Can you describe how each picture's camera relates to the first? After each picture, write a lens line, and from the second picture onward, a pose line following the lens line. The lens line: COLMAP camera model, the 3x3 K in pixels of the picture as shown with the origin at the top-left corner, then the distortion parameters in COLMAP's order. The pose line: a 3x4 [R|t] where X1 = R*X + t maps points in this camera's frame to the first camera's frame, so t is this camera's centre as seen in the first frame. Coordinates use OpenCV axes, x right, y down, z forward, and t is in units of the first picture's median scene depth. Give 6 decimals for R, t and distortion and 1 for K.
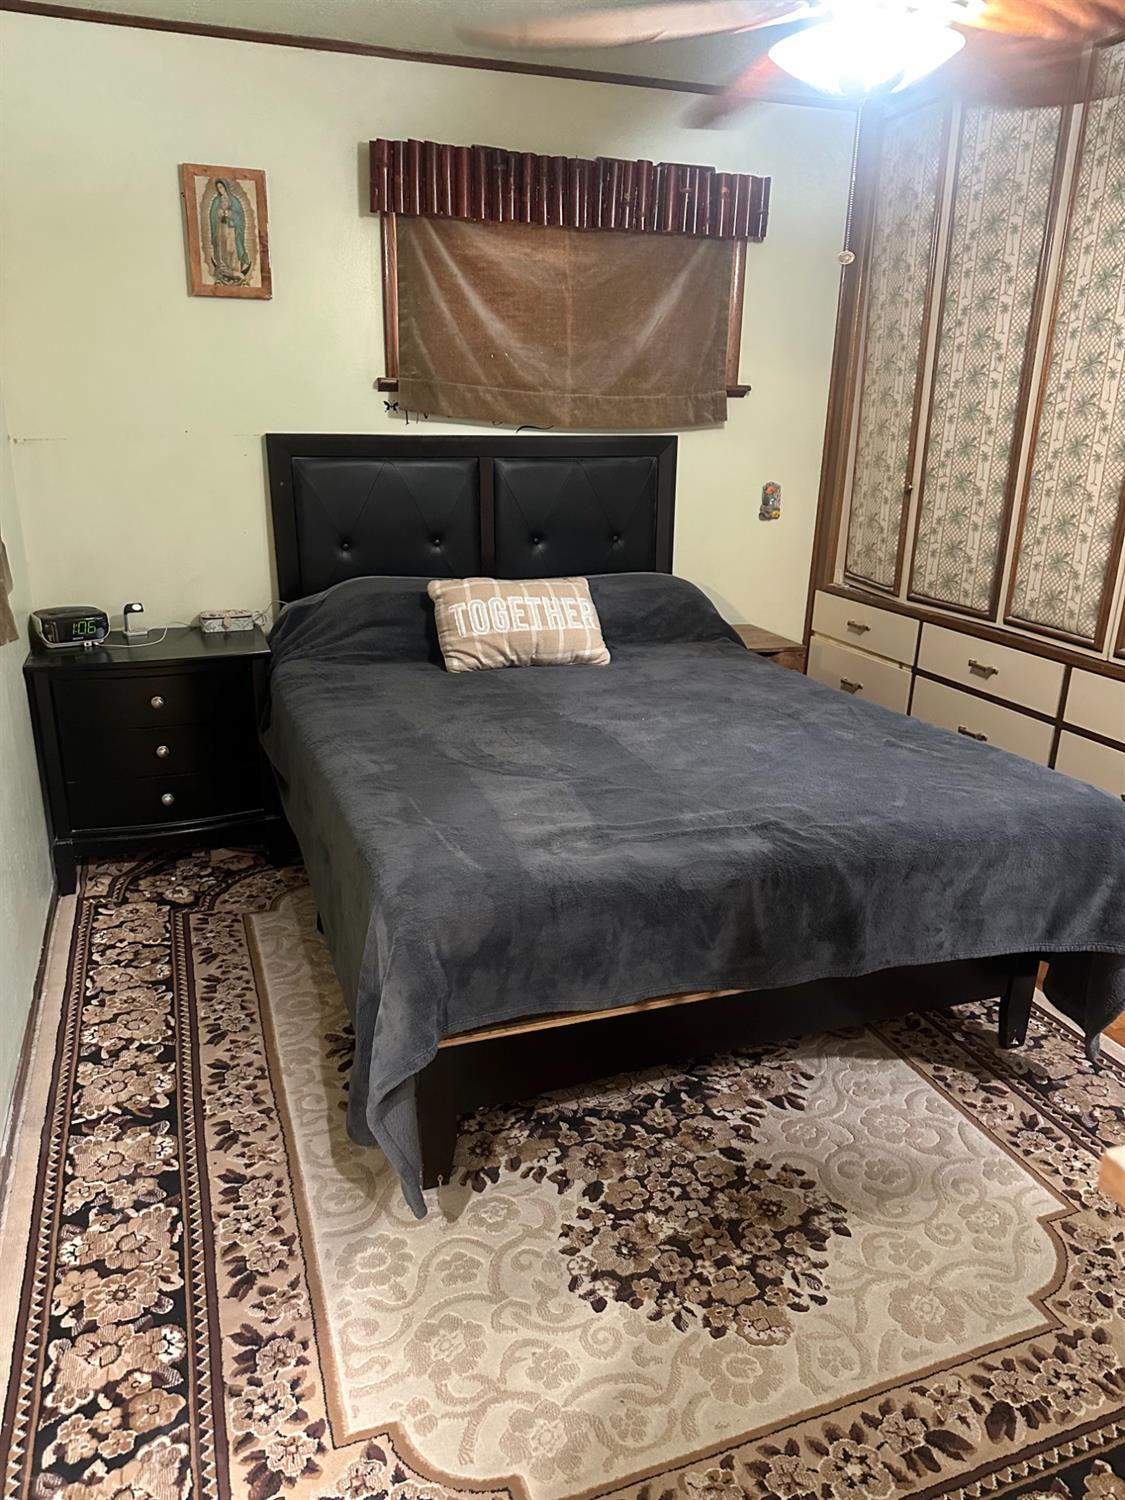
lens RADIAL K [[1073.6, 0, 567.1], [0, 1073.6, 754.7], [0, 0, 1]] dist [0.030292, -0.045760]
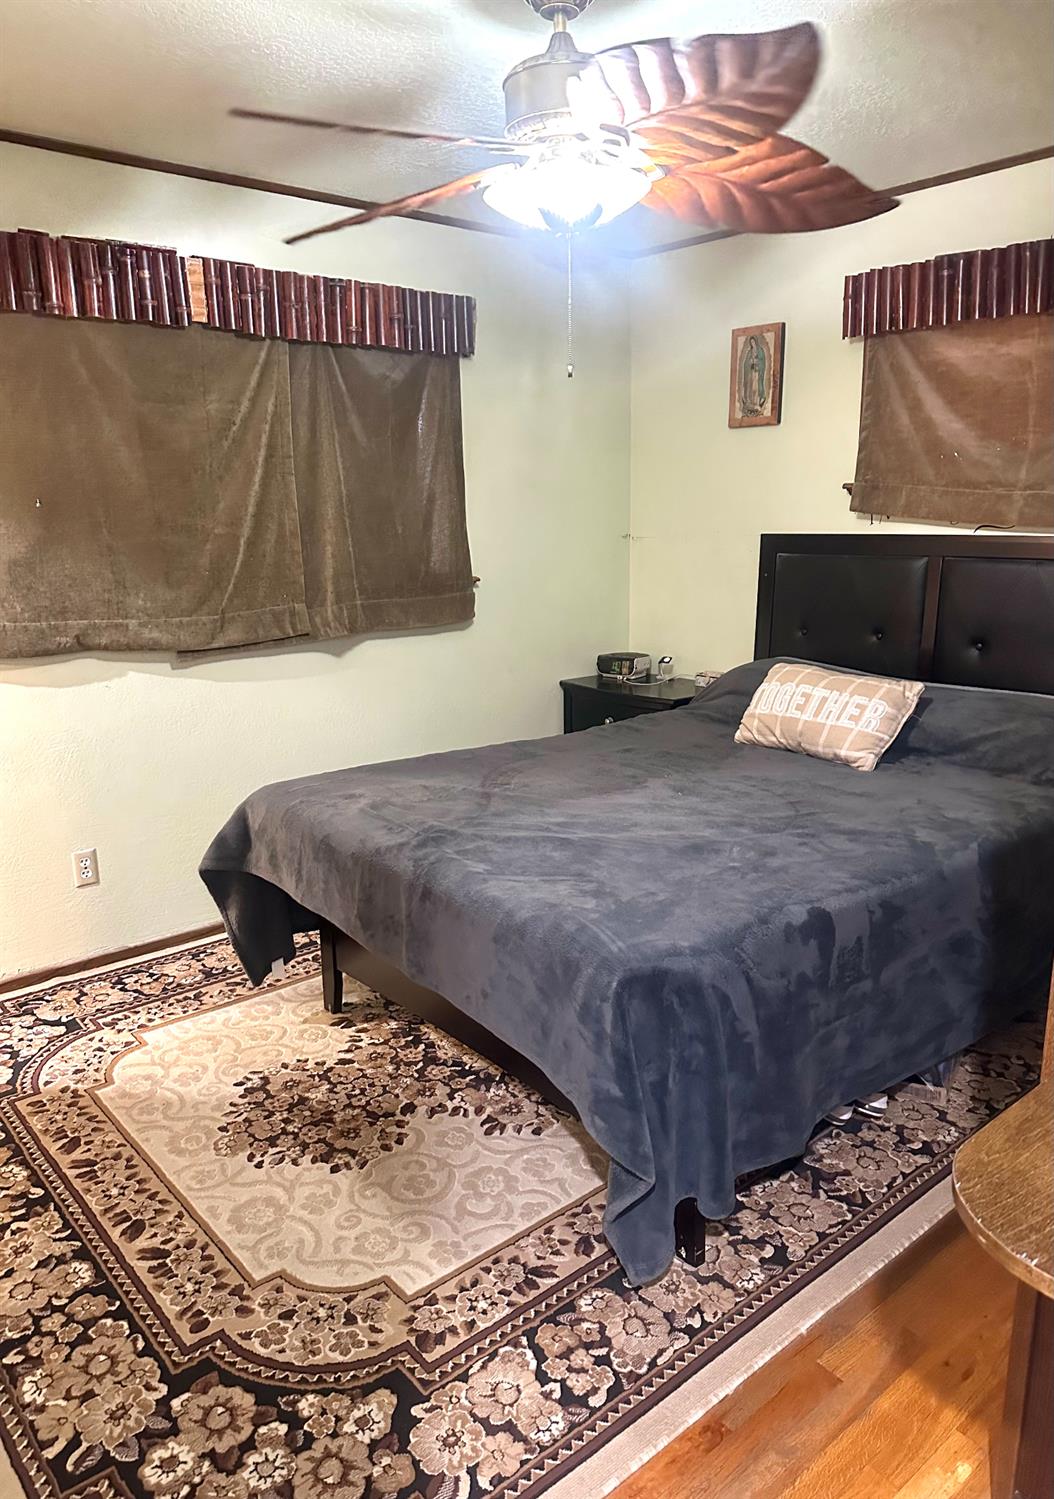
lens RADIAL K [[1049.4, 0, 527.0], [0, 1049.4, 749.5], [0, 0, 1]] dist [0.094729, -0.175662]
pose [[0.334307, 0.194990, -0.922073, 1.129622], [-0.282814, 0.954030, 0.099211, -0.157603], [0.899030, 0.227608, 0.374085, 0.542393]]
